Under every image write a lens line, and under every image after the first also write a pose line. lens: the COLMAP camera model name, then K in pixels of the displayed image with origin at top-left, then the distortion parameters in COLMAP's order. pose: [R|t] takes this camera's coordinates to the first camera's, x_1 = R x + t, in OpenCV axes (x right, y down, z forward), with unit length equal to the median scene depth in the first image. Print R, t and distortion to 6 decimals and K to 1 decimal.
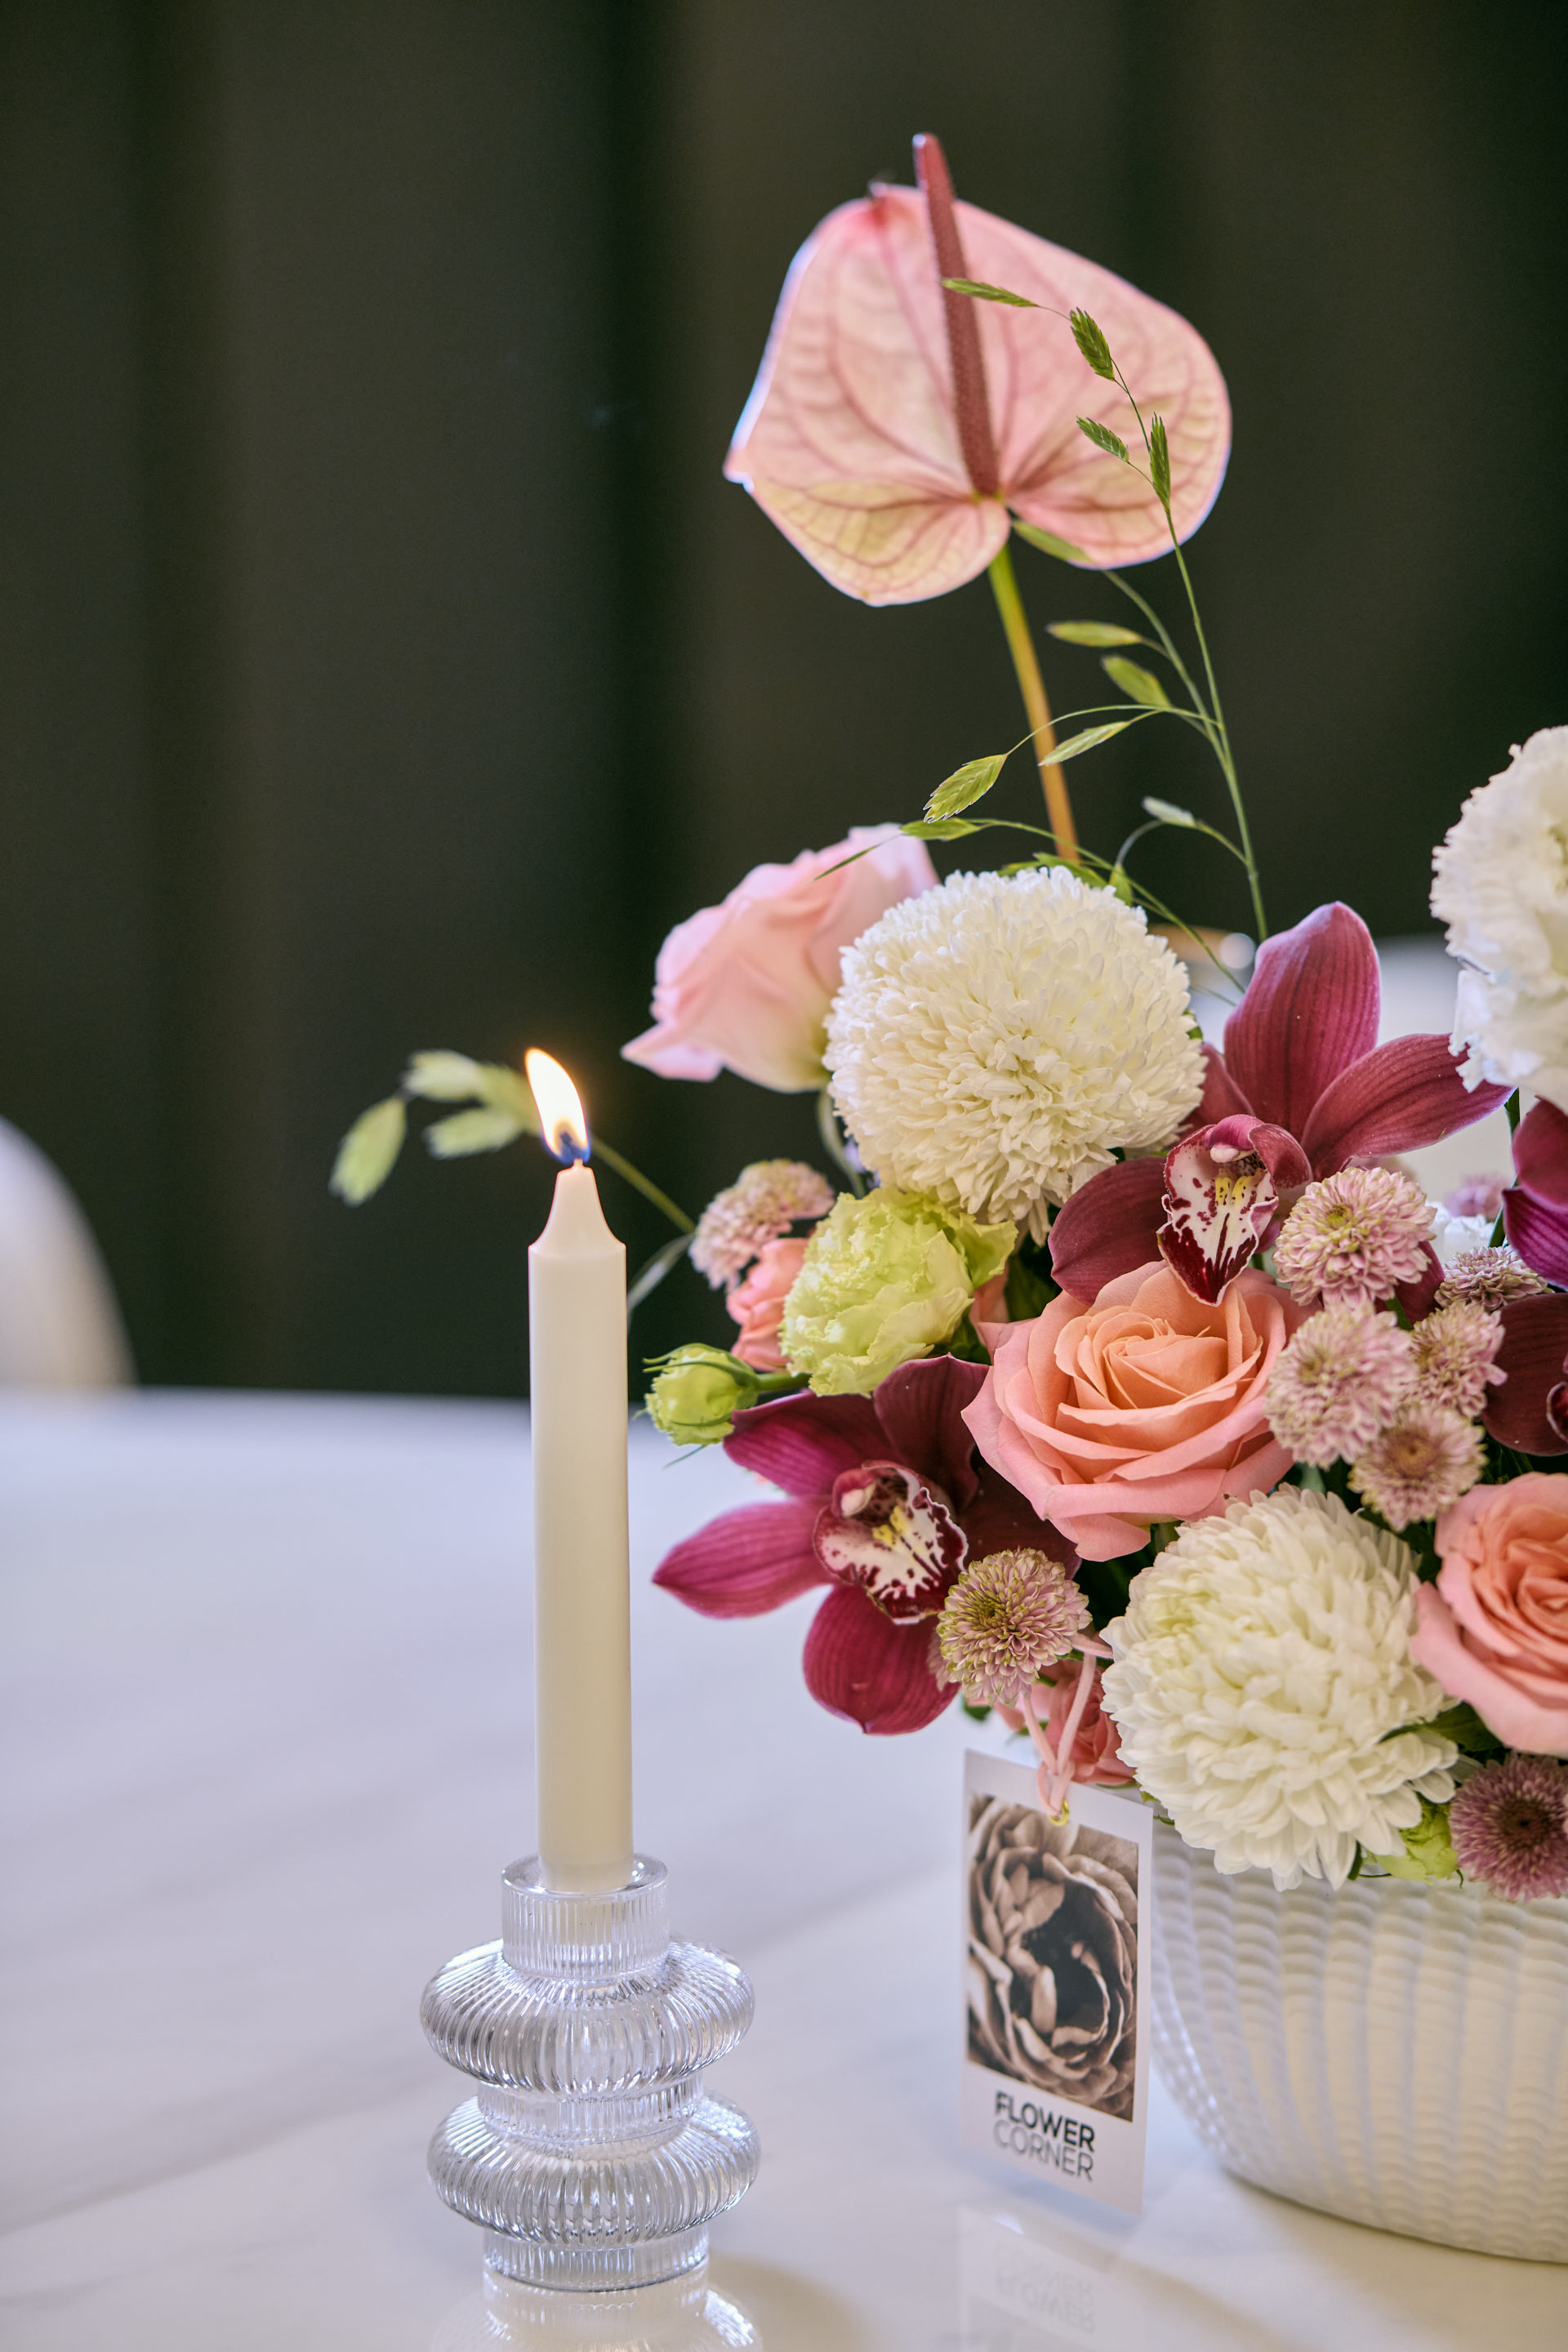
lens RADIAL K [[7671.1, 0, 805.4], [0, 7671.1, 1182.2], [0, 0, 1]] dist [0.592230, 0.000000]
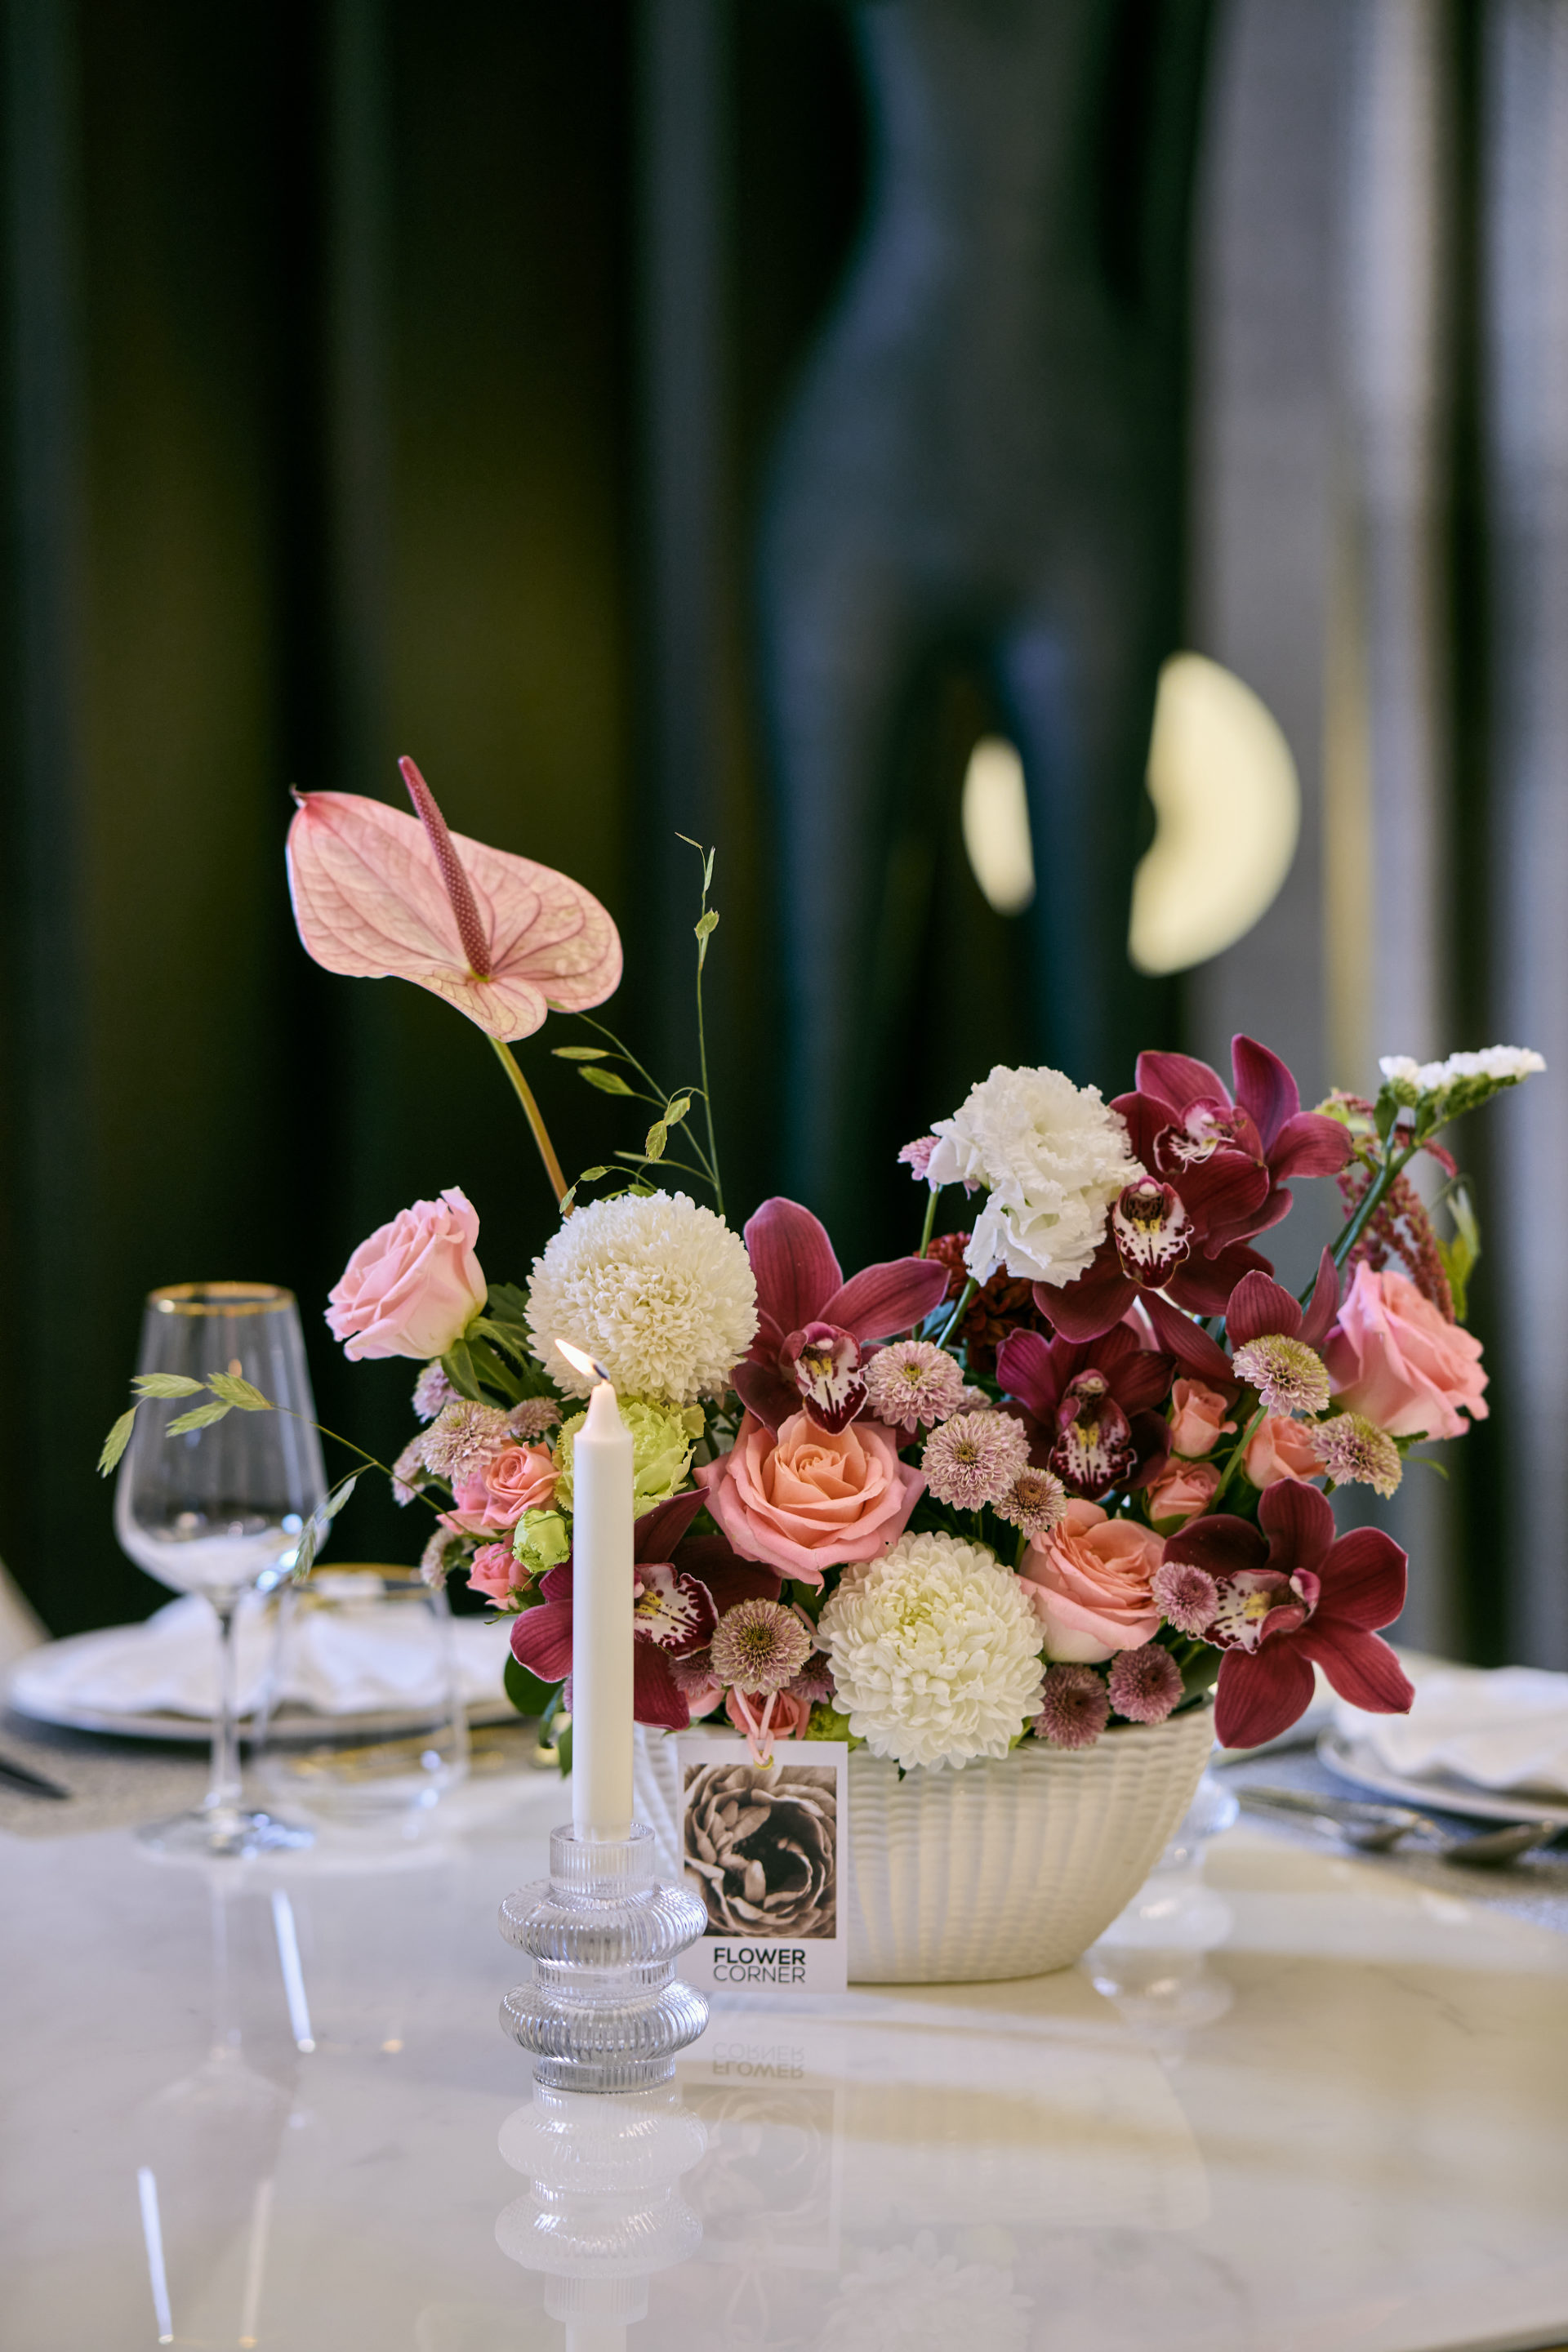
lens RADIAL K [[7671.1, 0, 787.4], [0, 7671.1, 1185.9], [0, 0, 1]] dist [0.592230, 0.000000]
pose [[0.708774, -0.088879, 0.699814, -1.096138], [0.142180, 0.989671, -0.018308, -0.008360], [-0.690959, 0.112476, 0.714090, -0.181020]]
